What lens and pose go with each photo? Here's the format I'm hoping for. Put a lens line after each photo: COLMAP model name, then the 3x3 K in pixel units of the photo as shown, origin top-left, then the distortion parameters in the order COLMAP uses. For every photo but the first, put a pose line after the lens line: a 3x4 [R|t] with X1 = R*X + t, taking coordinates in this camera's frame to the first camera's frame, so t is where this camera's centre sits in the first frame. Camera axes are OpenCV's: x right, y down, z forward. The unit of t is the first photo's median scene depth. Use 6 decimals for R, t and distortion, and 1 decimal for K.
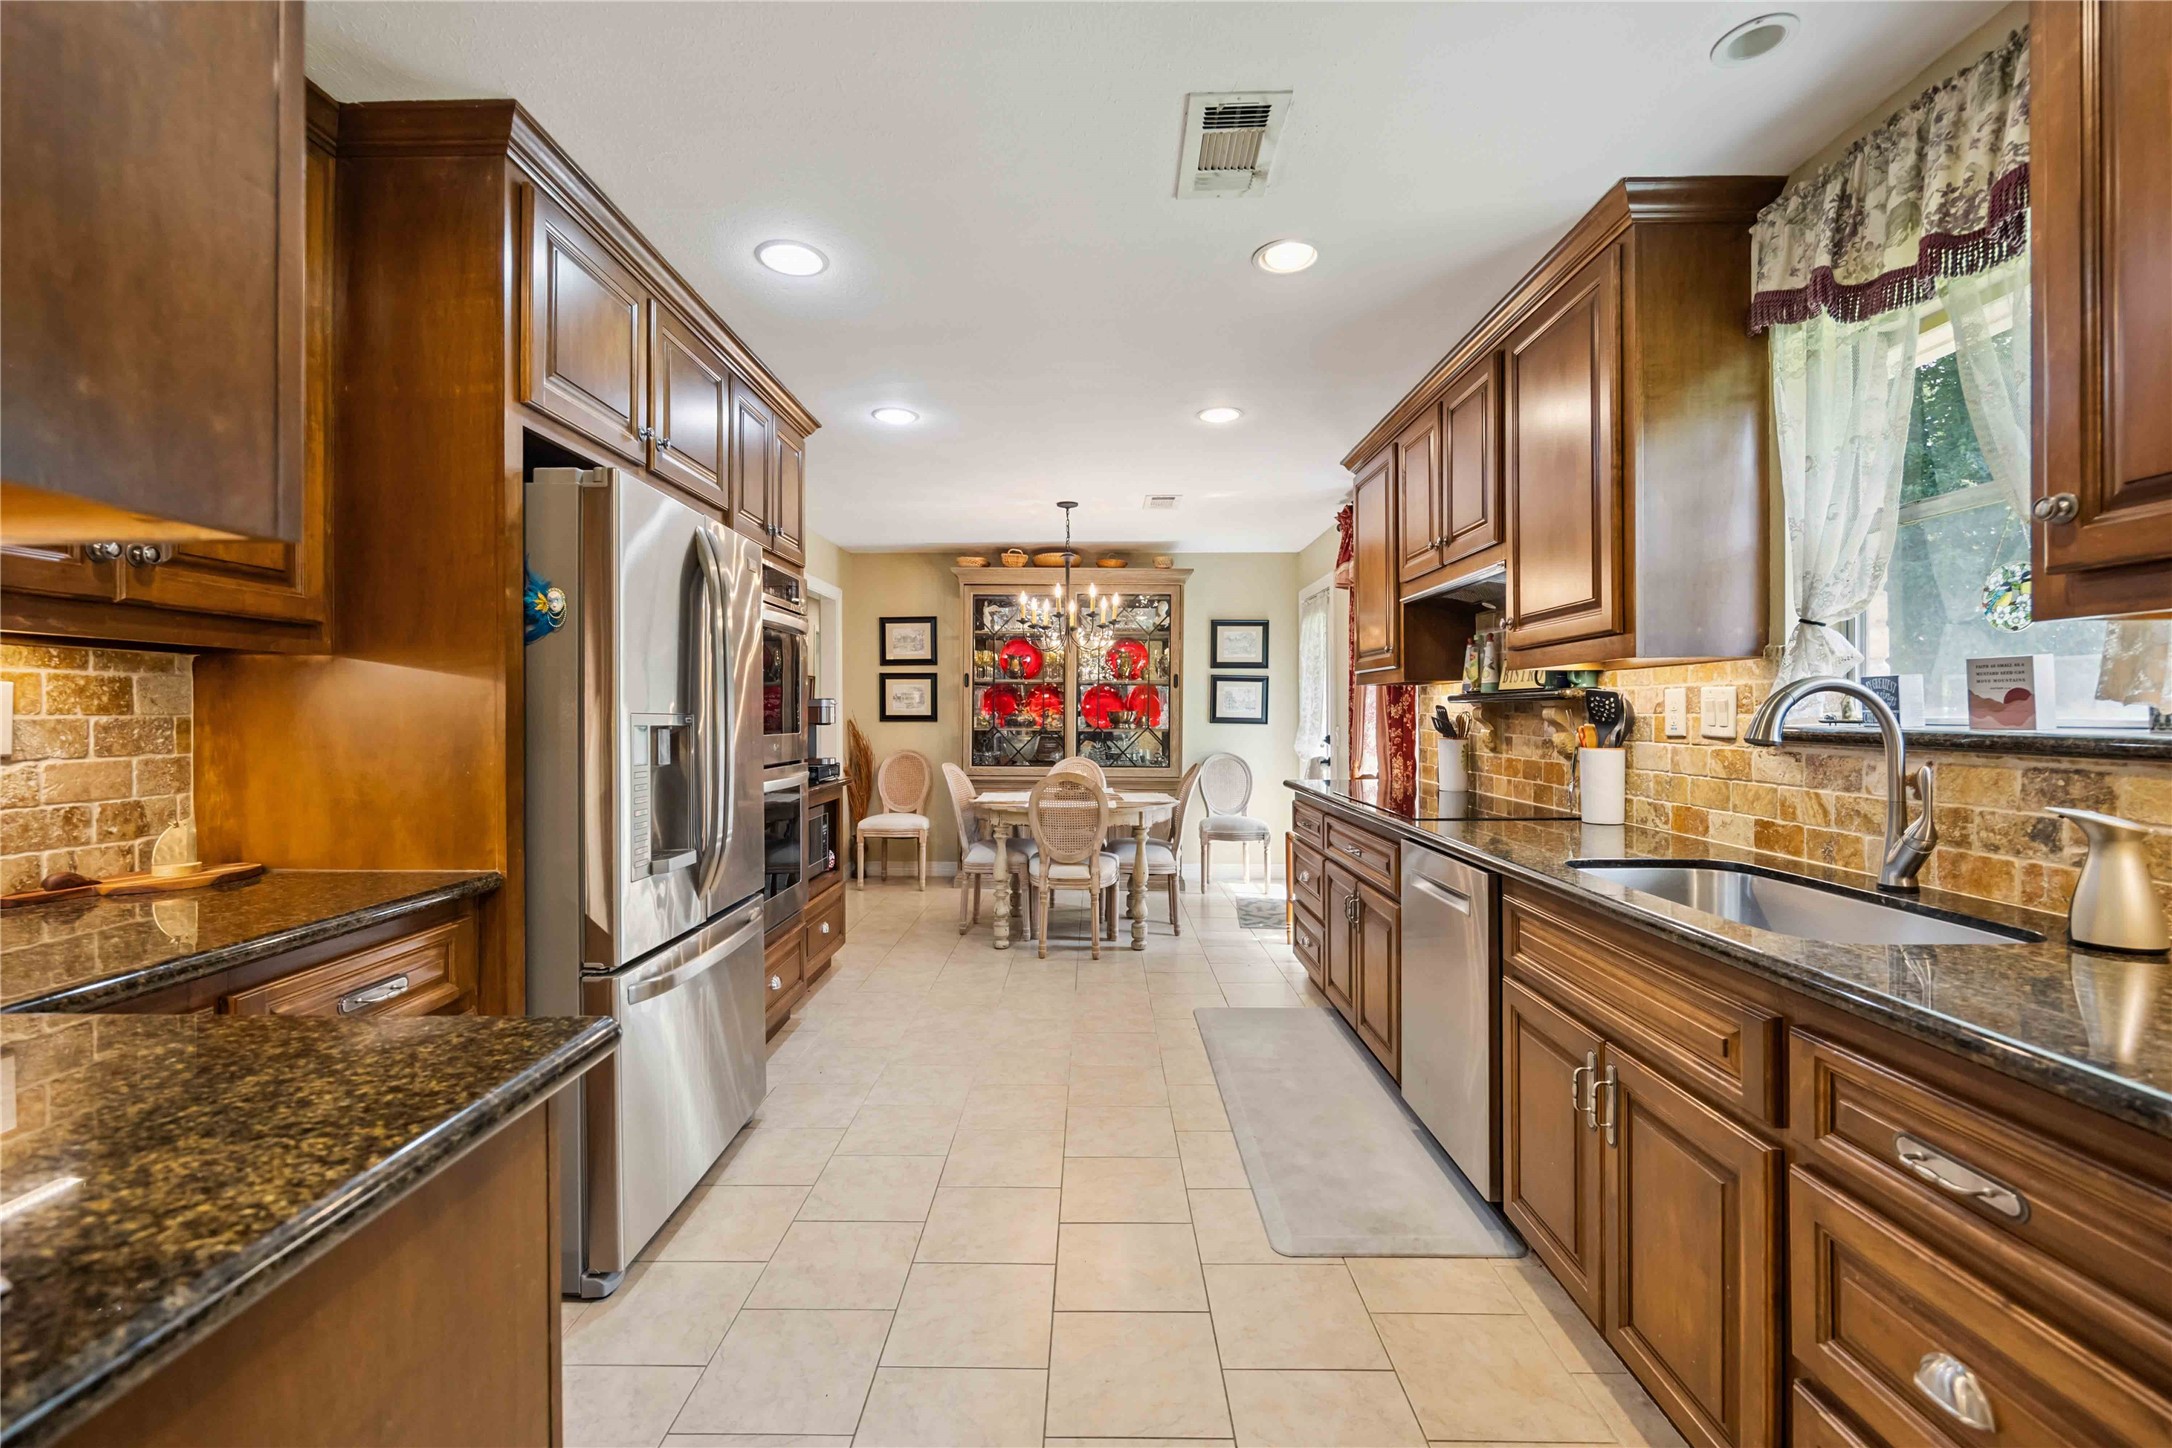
lens RADIAL K [[868.5, 0, 1080.0], [0, 868.5, 715.7], [0, 0, 1]] dist [-0.000194, -0.000677]
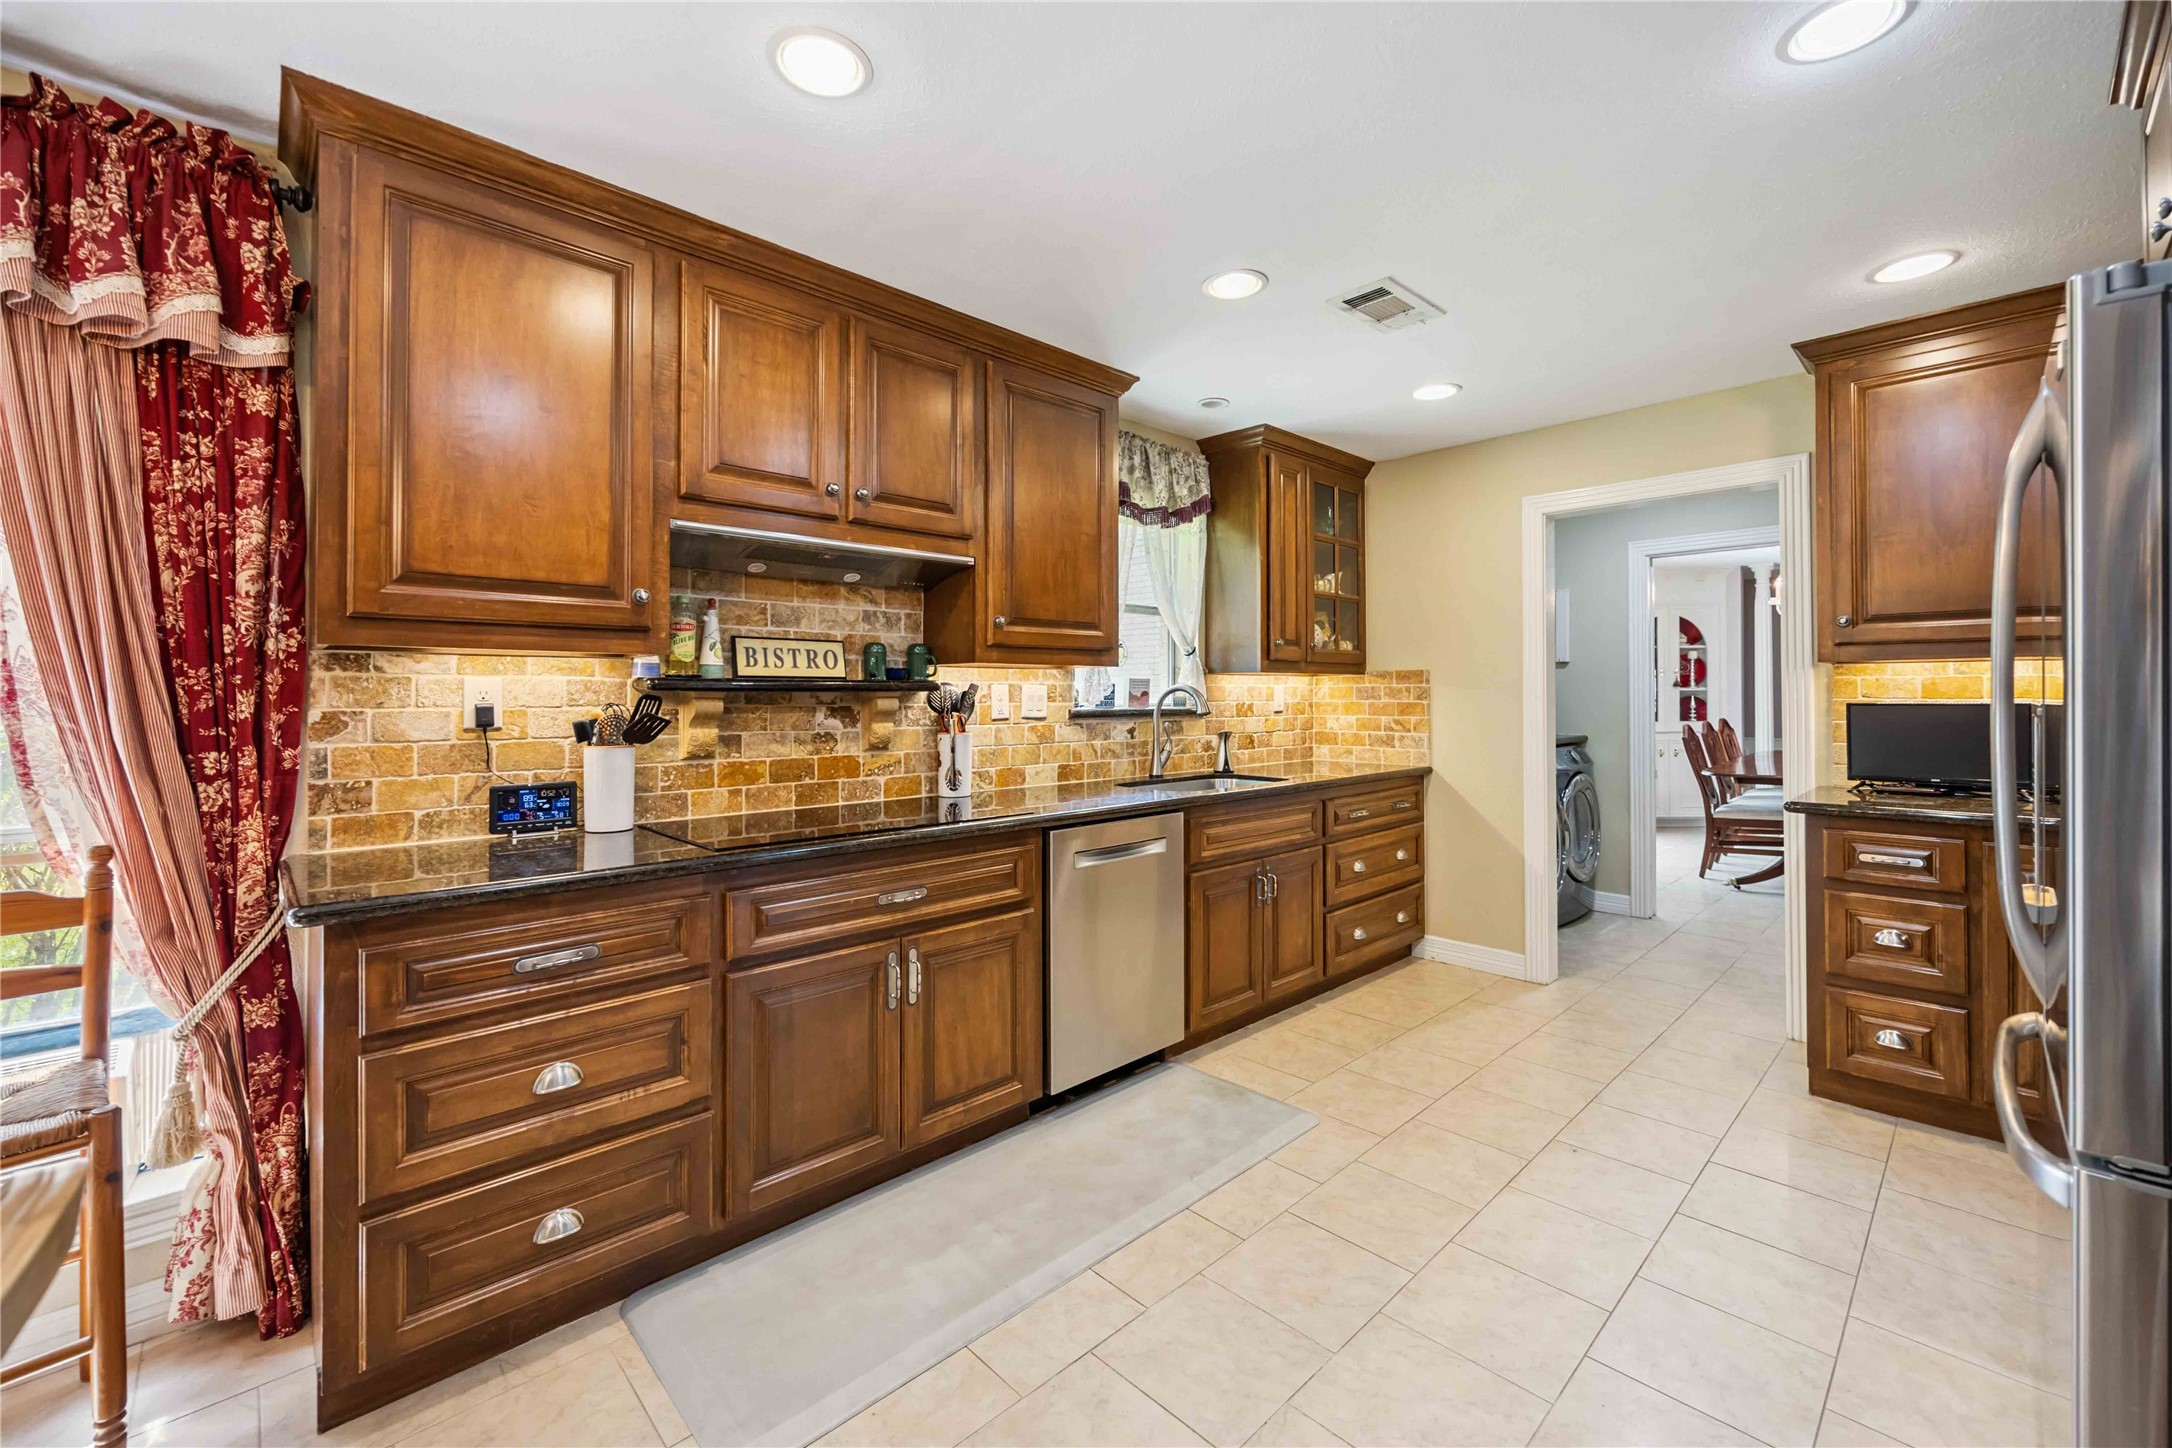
lens RADIAL K [[868.5, 0, 1076.3], [0, 868.5, 690.5], [0, 0, 1]] dist [-0.000194, -0.000677]
pose [[-0.688887, 0.009846, 0.724802, -0.151752], [0.007405, 0.999951, -0.006545, -0.004425], [-0.724831, 0.000859, -0.688926, 0.699176]]
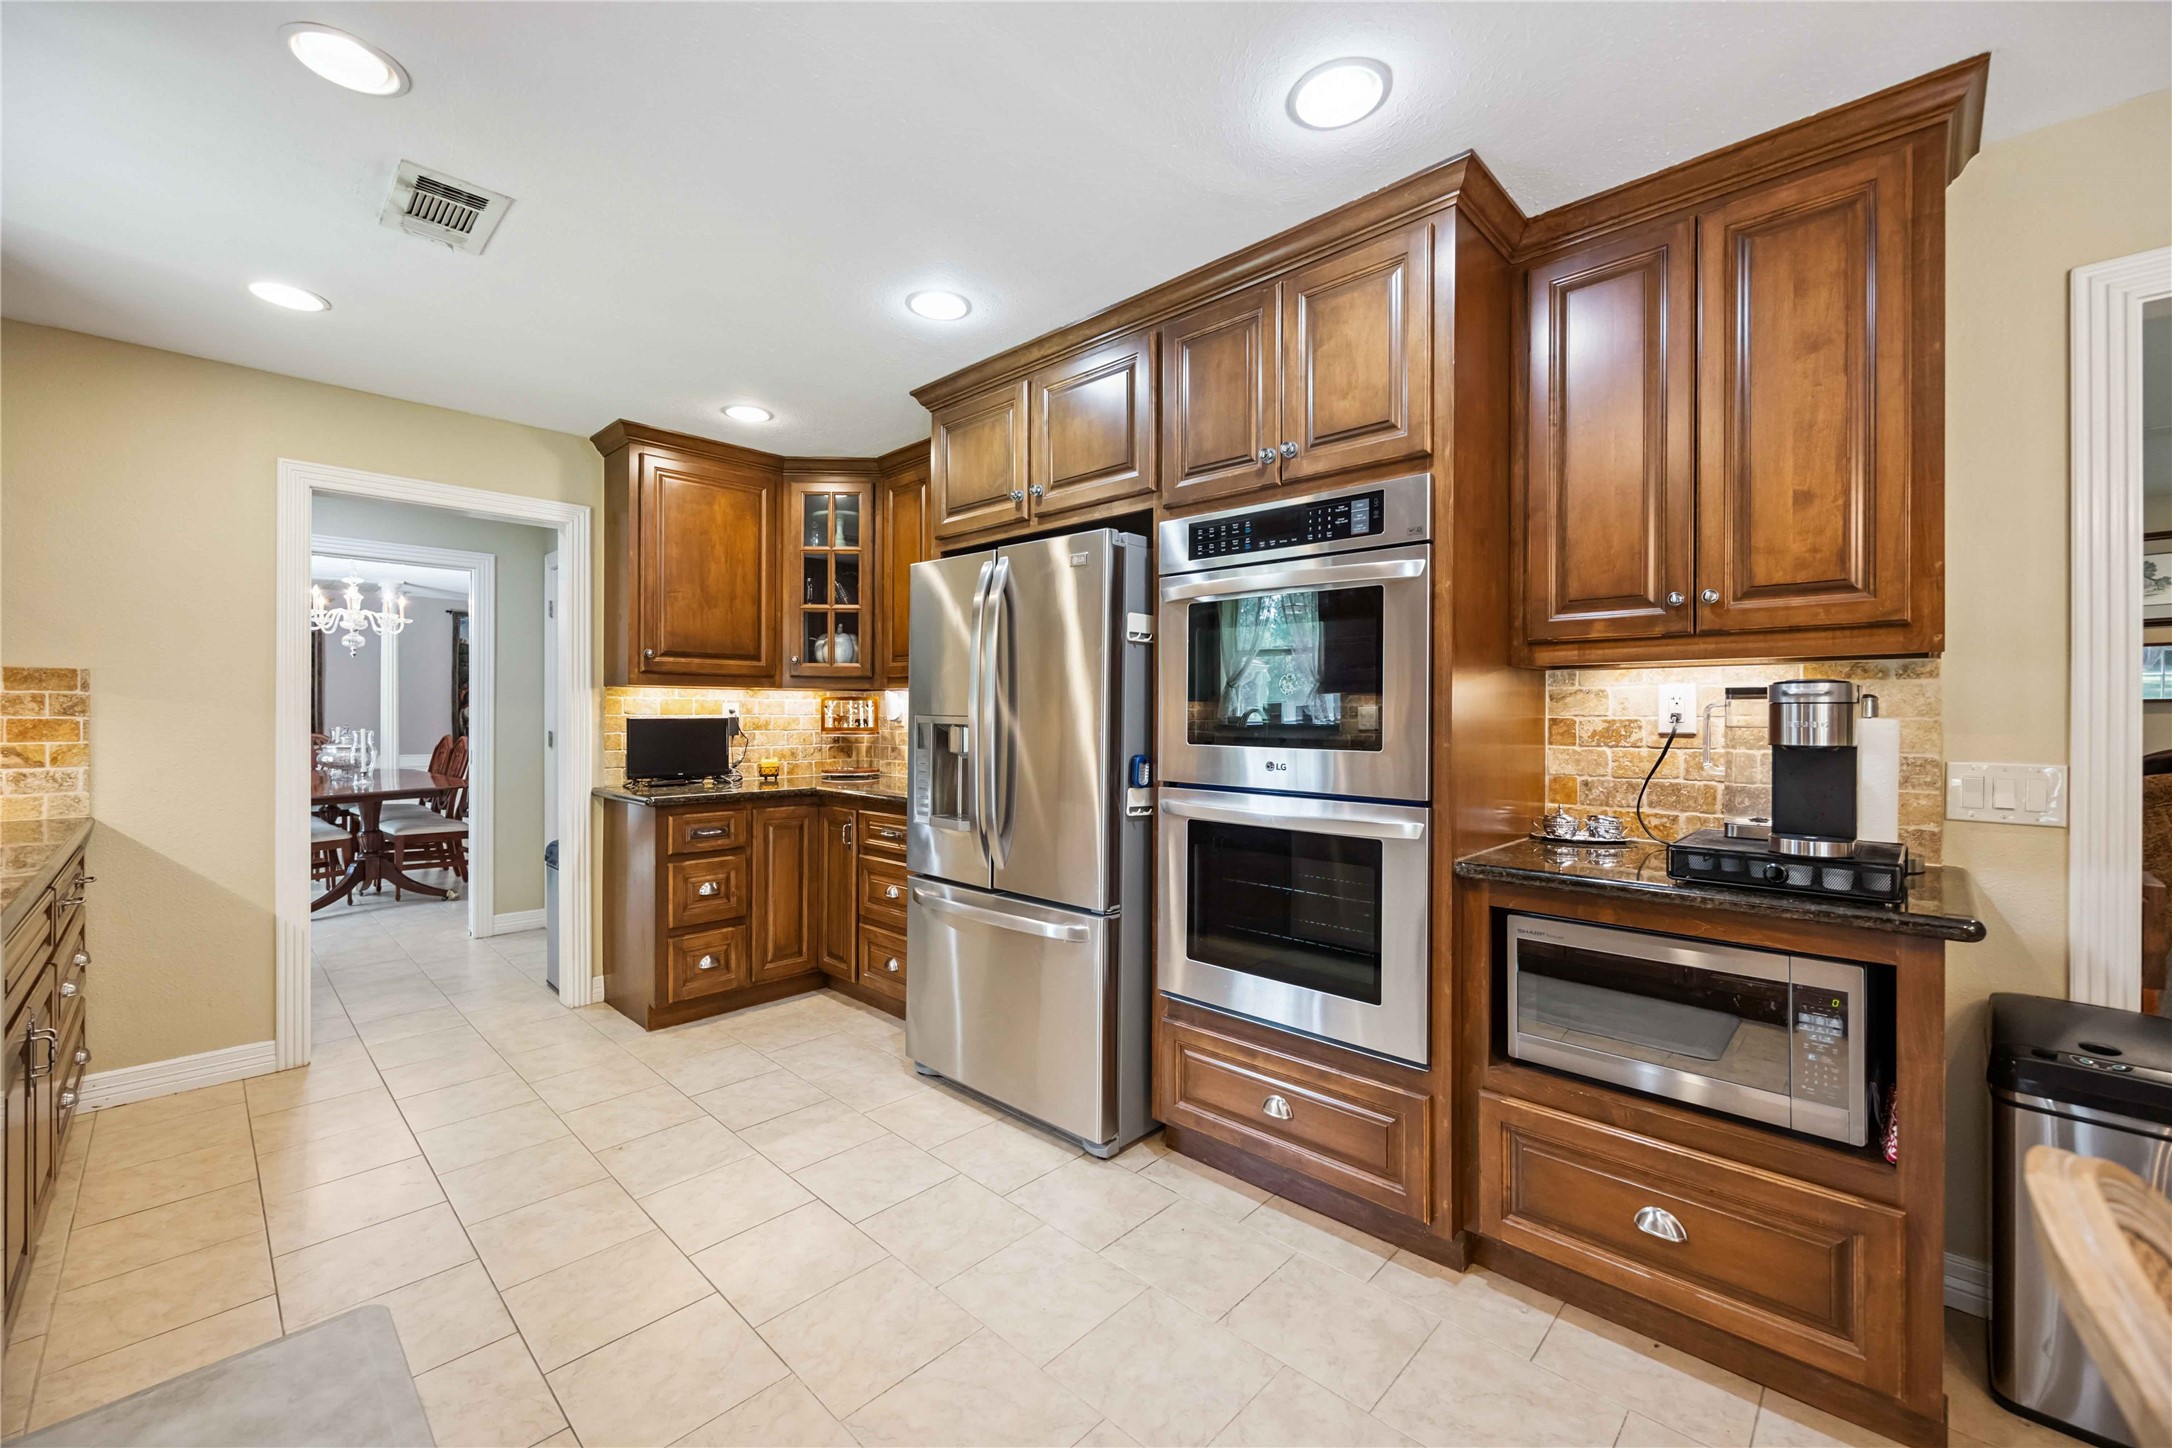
lens RADIAL K [[868.5, 0, 1079.5], [0, 868.5, 716.3], [0, 0, 1]] dist [-0.000194, -0.000677]
pose [[-0.695037, 0.000879, -0.718974, 0.142824], [-0.004521, 0.999974, 0.005594, -0.003669], [0.718960, 0.007138, -0.695015, 0.702958]]
